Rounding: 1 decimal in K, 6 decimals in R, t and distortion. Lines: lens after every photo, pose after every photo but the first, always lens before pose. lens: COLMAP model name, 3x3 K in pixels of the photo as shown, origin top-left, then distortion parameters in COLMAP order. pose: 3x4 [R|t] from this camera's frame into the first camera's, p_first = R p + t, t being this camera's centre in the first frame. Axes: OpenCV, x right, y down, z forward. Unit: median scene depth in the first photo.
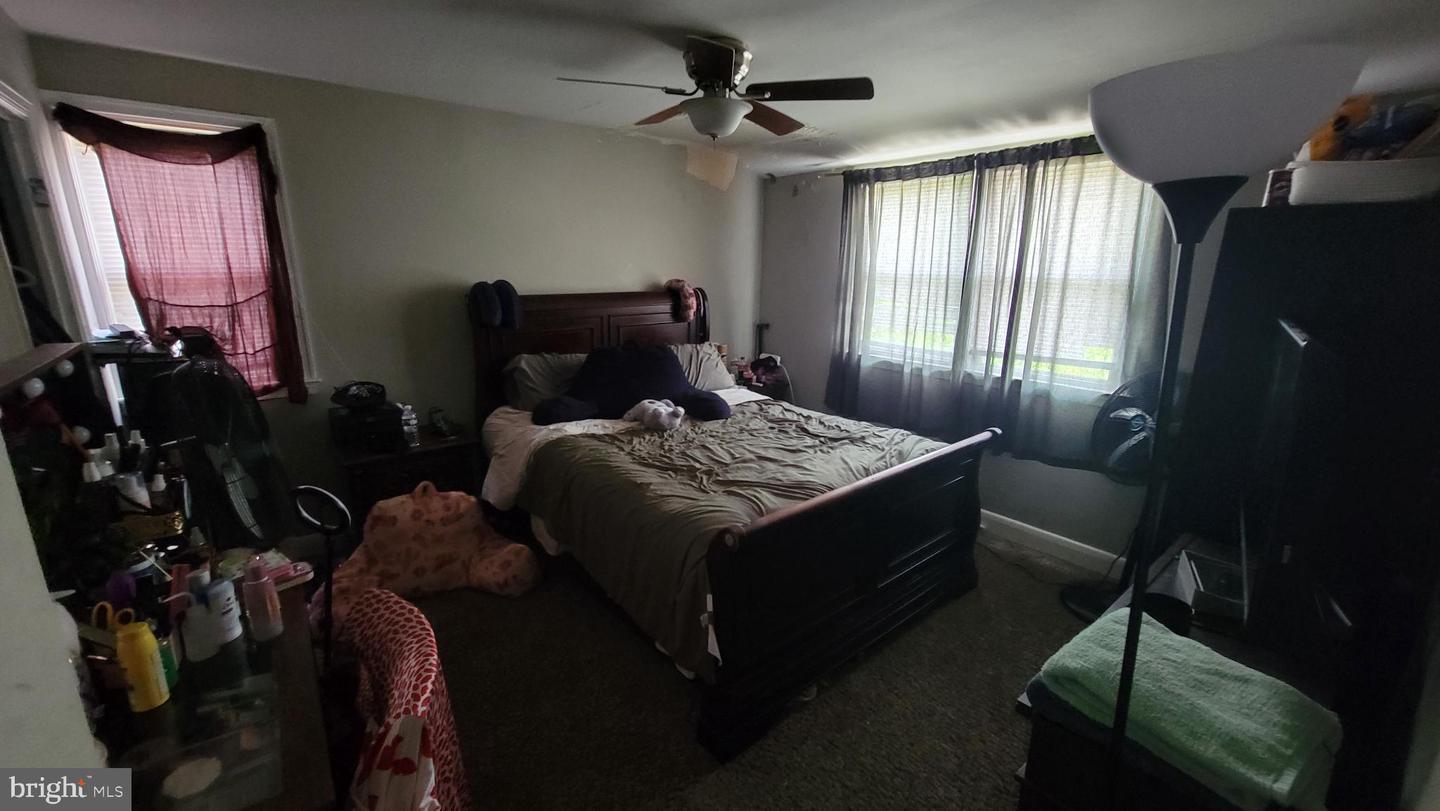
lens RADIAL K [[590.9, 0, 712.6], [0, 590.9, 414.8], [0, 0, 1]] dist [-0.000394, 0.001283]
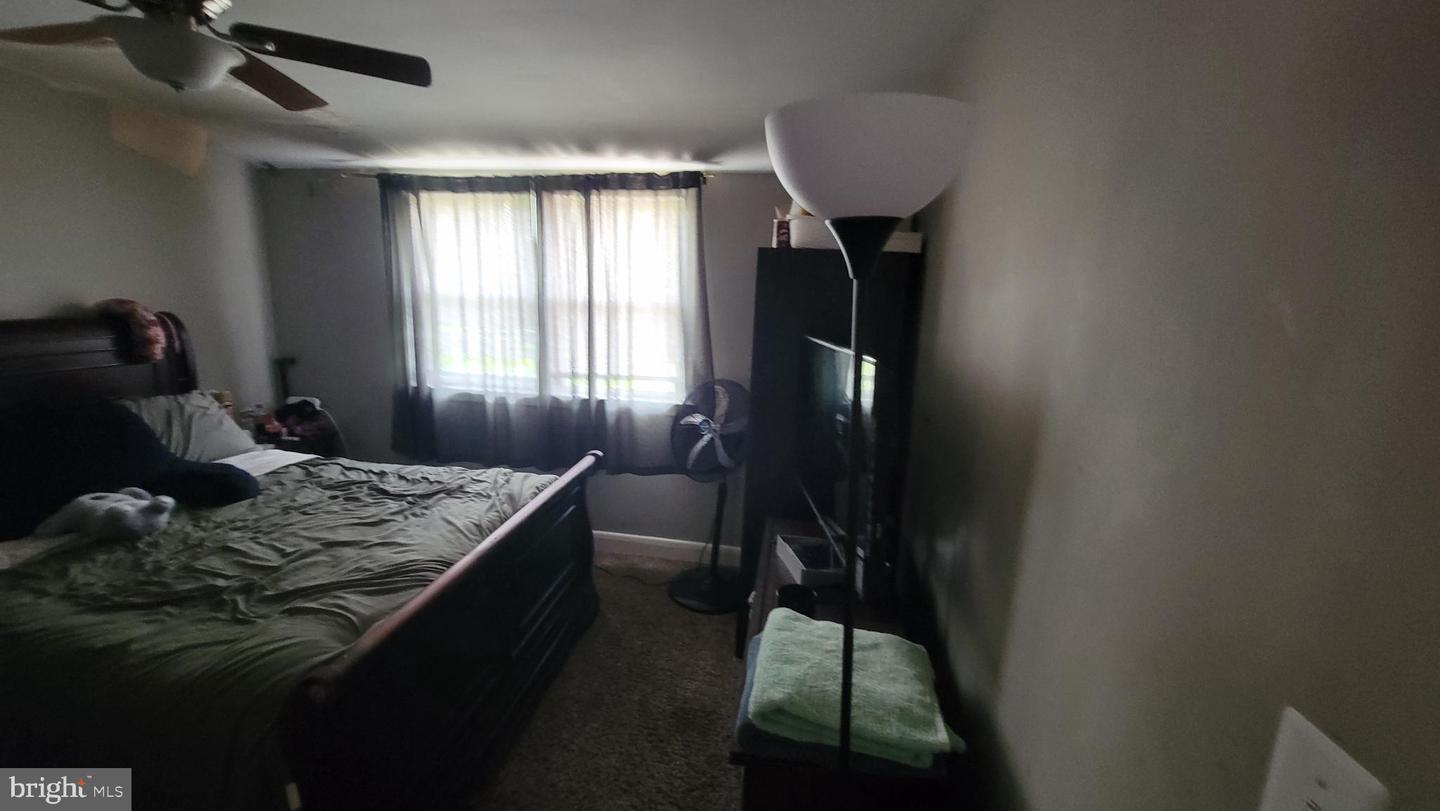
lens RADIAL K [[590.9, 0, 712.6], [0, 590.9, 414.8], [0, 0, 1]] dist [-0.000394, 0.001283]
pose [[0.742834, -0.122368, 0.658197, -0.024031], [0.143161, 0.989446, 0.022382, -0.029755], [-0.653989, 0.077603, 0.752513, 0.106053]]
